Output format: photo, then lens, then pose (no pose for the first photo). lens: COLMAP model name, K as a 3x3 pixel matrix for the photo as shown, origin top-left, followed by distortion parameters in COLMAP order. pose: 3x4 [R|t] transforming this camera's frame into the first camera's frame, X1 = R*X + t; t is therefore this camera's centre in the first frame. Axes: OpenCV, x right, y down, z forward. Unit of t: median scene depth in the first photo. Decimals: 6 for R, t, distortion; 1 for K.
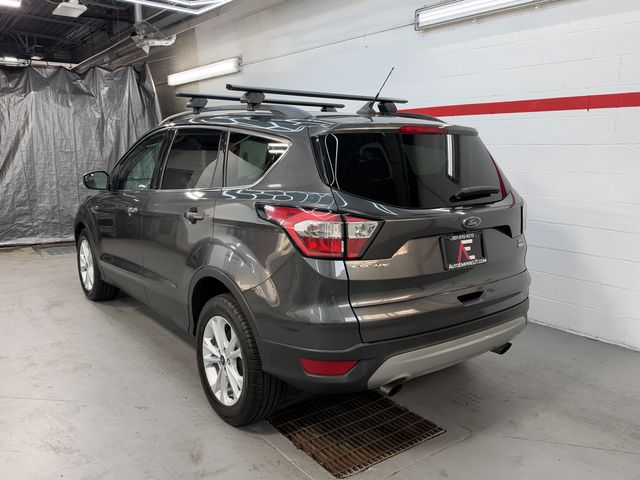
lens RADIAL K [[539.5, 0, 321.2], [0, 539.5, 229.0], [0, 0, 1]] dist [-0.004741, -0.008103]
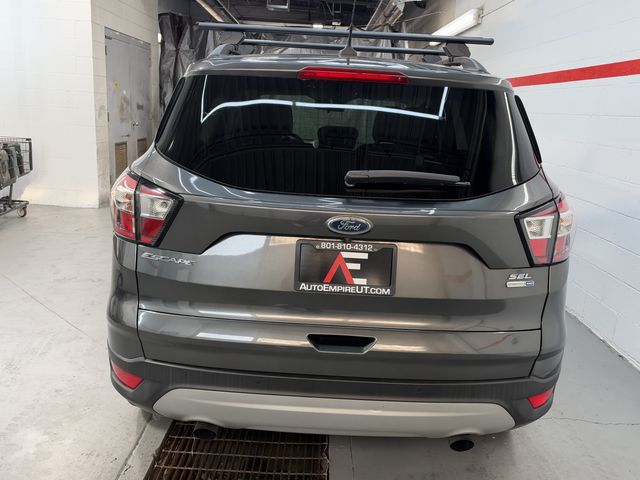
lens RADIAL K [[525.4, 0, 316.0], [0, 525.4, 239.5], [0, 0, 1]] dist [0.093817, -0.173849]
pose [[0.804339, 0.179836, -0.566302, 0.581145], [-0.136896, 0.983544, 0.117898, -0.061215], [0.578185, -0.017306, 0.815722, 0.477164]]
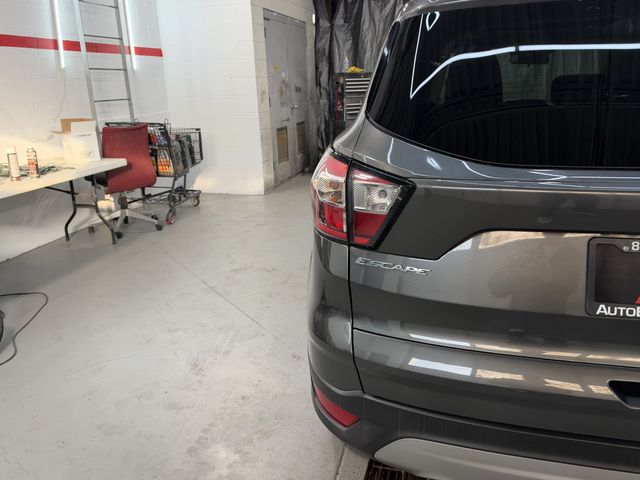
lens RADIAL K [[521.9, 0, 327.9], [0, 521.9, 242.1], [0, 0, 1]] dist [0.204671, -0.470369]
pose [[0.641562, 0.193523, -0.742258, 0.389679], [-0.075990, 0.978927, 0.189547, -0.044987], [0.763298, -0.065202, 0.642748, 0.547055]]
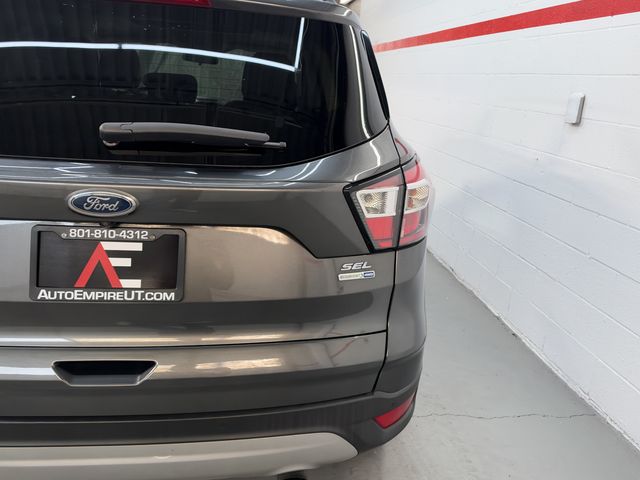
lens RADIAL K [[521.9, 0, 327.9], [0, 521.9, 242.1], [0, 0, 1]] dist [0.204671, -0.470369]
pose [[0.881710, 0.188594, -0.432457, 0.607778], [-0.132998, 0.978810, 0.155697, -0.069970], [0.452657, -0.079764, 0.888110, 0.696039]]
